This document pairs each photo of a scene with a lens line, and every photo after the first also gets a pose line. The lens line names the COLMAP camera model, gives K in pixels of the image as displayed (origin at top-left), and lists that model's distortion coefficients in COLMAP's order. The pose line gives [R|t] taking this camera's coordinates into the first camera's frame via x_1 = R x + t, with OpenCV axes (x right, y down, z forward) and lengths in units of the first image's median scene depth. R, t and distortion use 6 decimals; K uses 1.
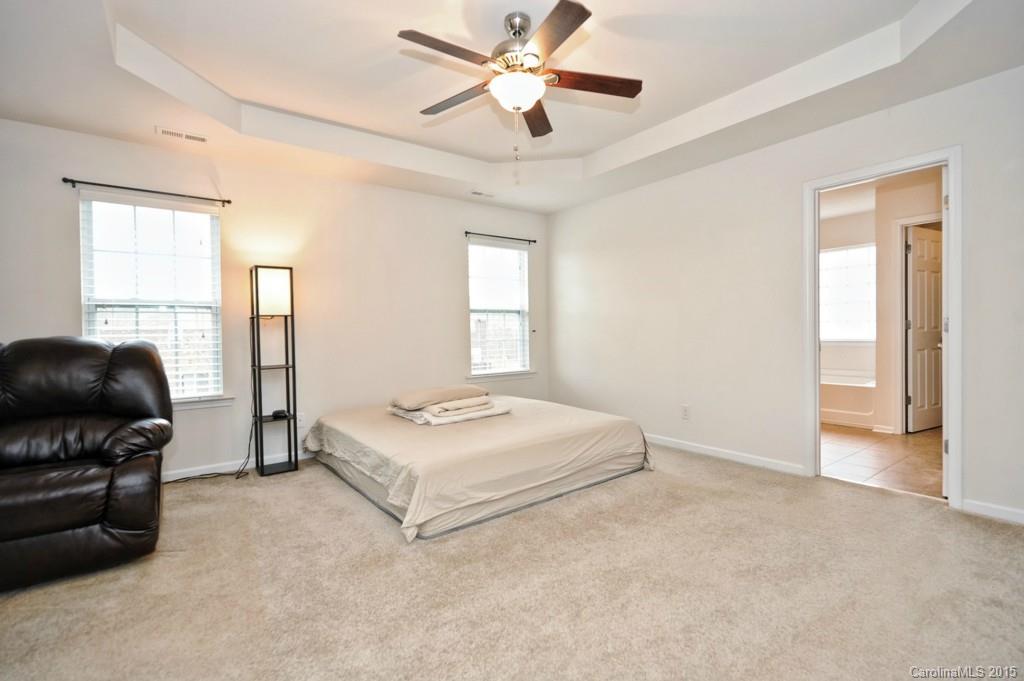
lens RADIAL K [[467.4, 0, 510.6], [0, 467.4, 339.8], [0, 0, 1]] dist [-0.003440, -0.000582]
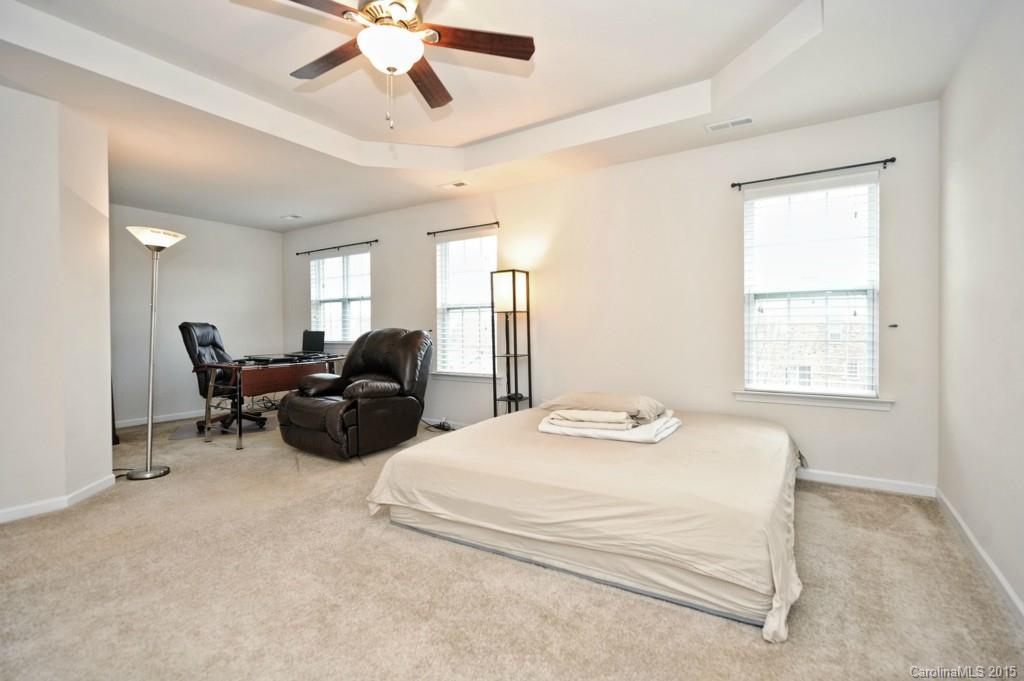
lens RADIAL K [[467.4, 0, 512.6], [0, 467.4, 338.3], [0, 0, 1]] dist [-0.003440, -0.000582]
pose [[0.352143, 0.027875, -0.935531, 0.480220], [-0.018058, 0.999573, 0.022986, -0.010321], [0.935772, 0.008800, 0.352496, 0.474008]]
